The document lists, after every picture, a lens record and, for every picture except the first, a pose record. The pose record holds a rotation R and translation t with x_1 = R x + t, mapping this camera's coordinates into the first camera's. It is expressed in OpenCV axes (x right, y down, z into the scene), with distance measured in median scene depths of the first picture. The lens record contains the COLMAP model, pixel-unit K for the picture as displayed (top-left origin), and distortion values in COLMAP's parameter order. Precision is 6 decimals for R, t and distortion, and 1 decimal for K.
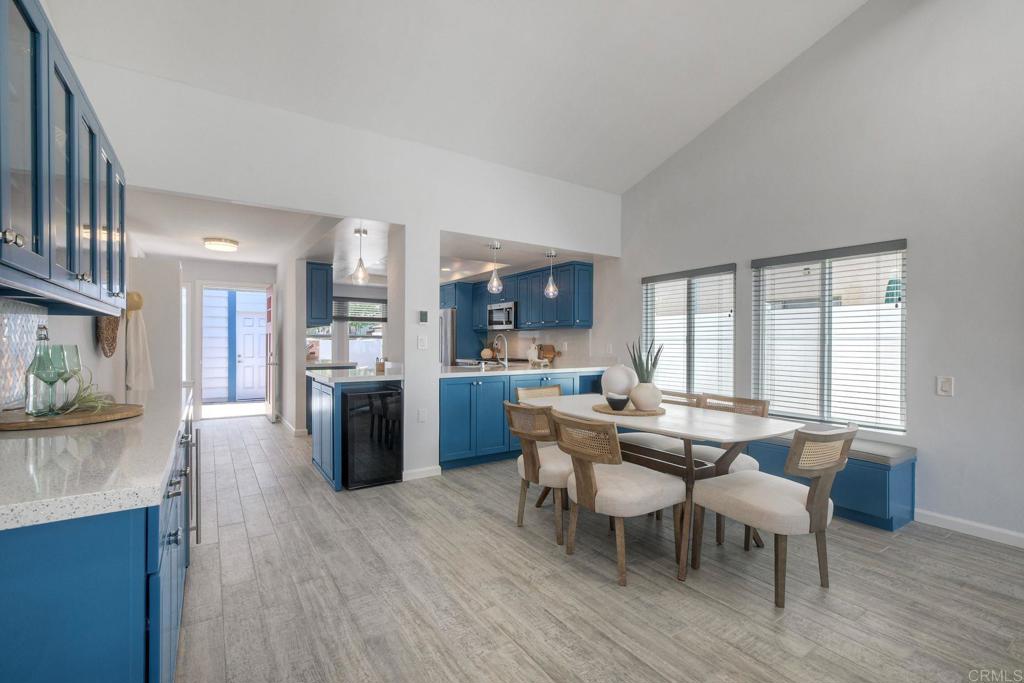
lens RADIAL K [[458.3, 0, 514.3], [0, 458.3, 346.3], [0, 0, 1]] dist [0.001072, 0.002114]
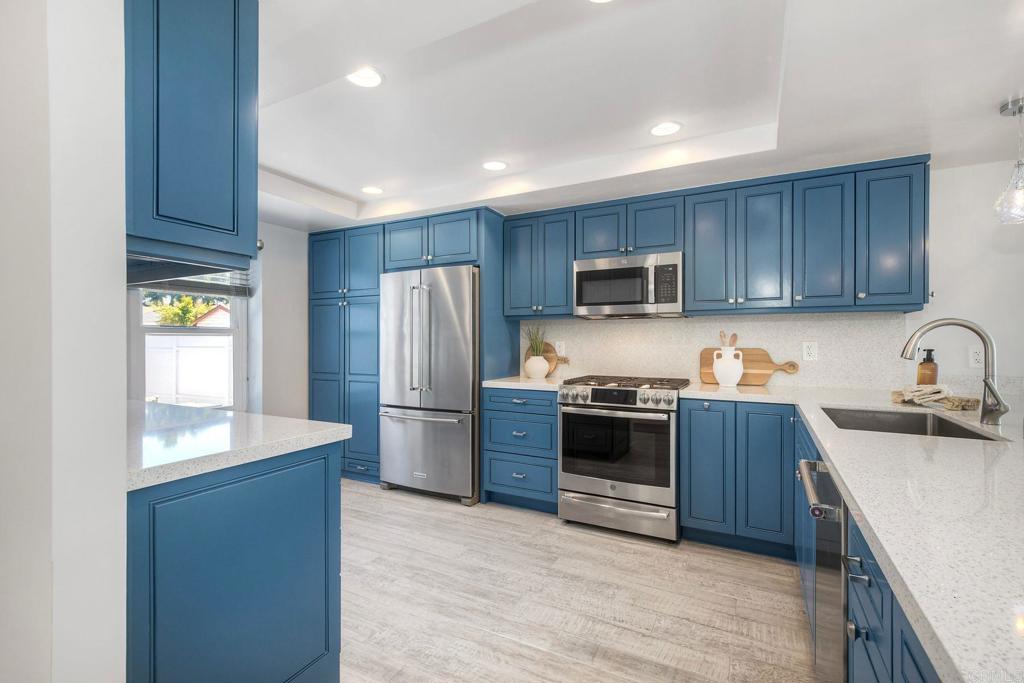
lens RADIAL K [[458.3, 0, 514.4], [0, 458.3, 341.9], [0, 0, 1]] dist [0.001072, 0.002114]
pose [[0.877373, -0.006368, 0.479766, -0.742681], [0.010844, 0.999920, -0.006559, -0.019764], [-0.479685, 0.010957, 0.877372, 1.465738]]
